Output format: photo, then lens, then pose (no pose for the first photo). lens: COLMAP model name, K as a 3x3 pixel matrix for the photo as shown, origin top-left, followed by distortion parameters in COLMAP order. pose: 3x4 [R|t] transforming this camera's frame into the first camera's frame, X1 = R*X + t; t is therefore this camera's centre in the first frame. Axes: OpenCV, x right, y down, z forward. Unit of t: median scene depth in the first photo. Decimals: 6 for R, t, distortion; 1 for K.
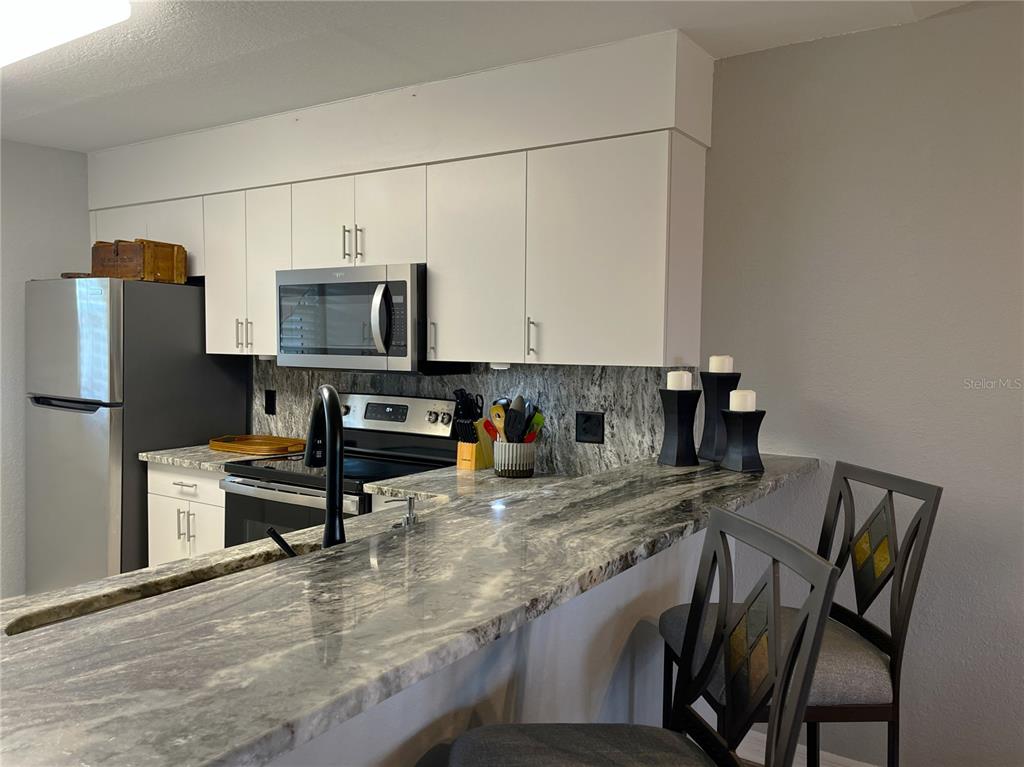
lens RADIAL K [[791.6, 0, 508.0], [0, 791.6, 393.5], [0, 0, 1]] dist [0.072584, -0.107547]
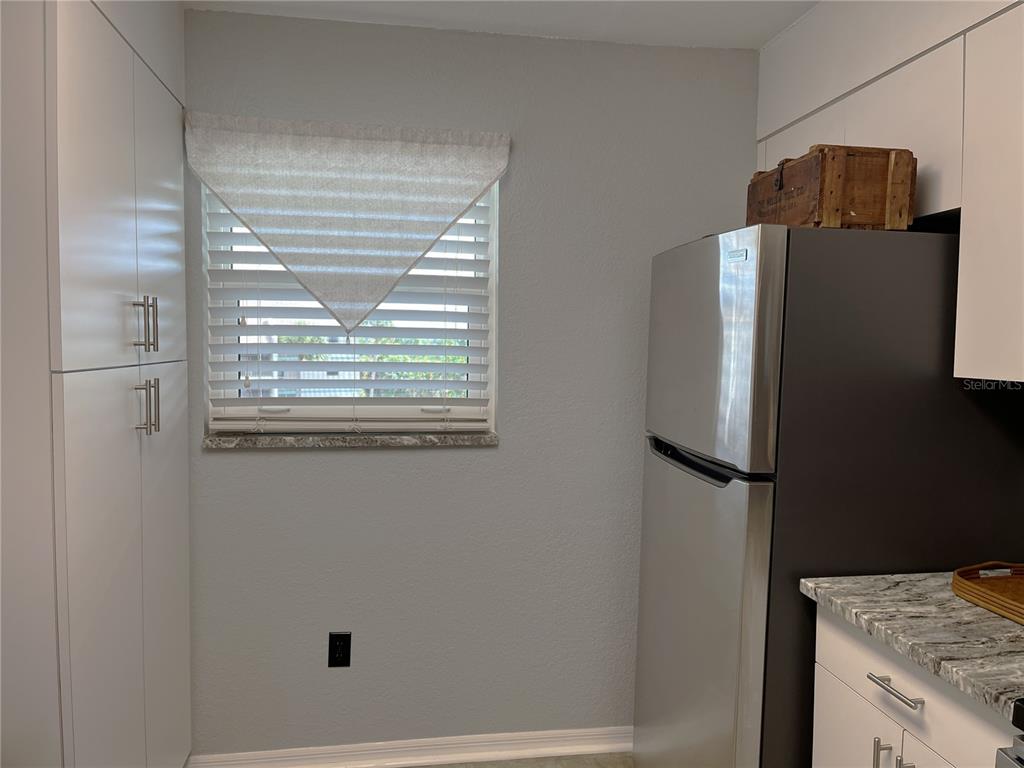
lens RADIAL K [[776.3, 0, 519.4], [0, 776.3, 390.3], [0, 0, 1]] dist [0.064744, -0.085160]
pose [[0.682519, 0.041623, -0.729682, -0.267073], [-0.048581, 0.998753, 0.011531, -0.044138], [0.729252, 0.027579, 0.683690, 0.620988]]
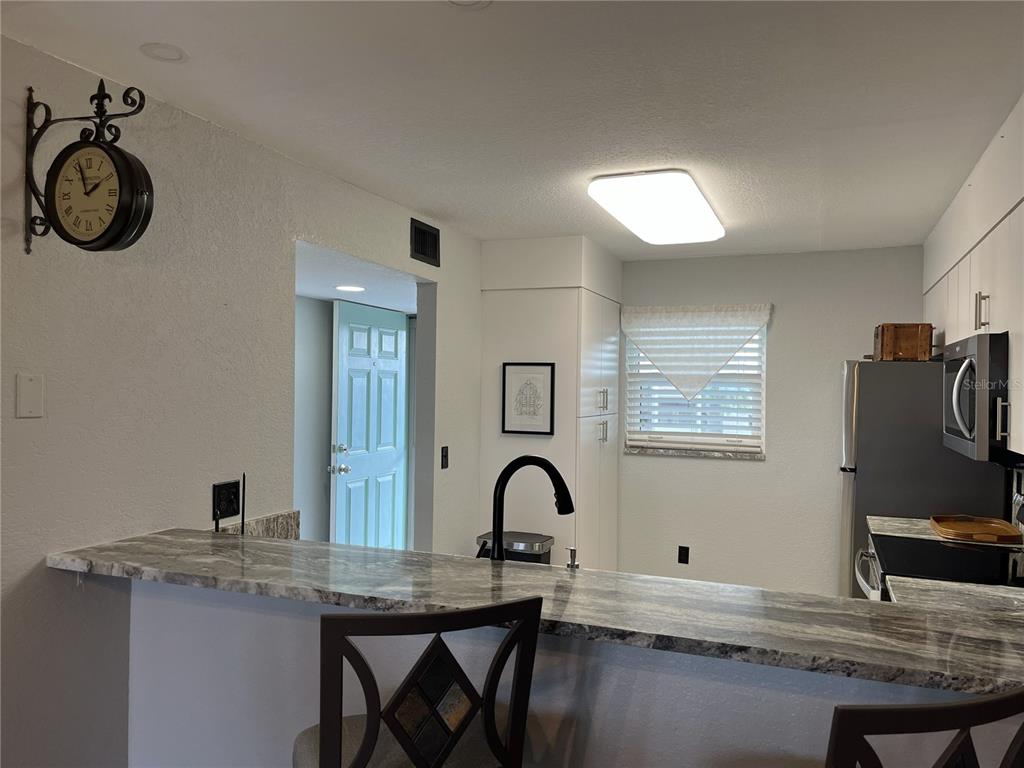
lens RADIAL K [[776.3, 0, 519.4], [0, 776.3, 390.3], [0, 0, 1]] dist [0.064744, -0.085160]
pose [[0.211621, -0.004157, -0.977343, 0.573691], [-0.072328, 0.997182, -0.019903, -0.049443], [0.974672, 0.074901, 0.210724, 0.331381]]
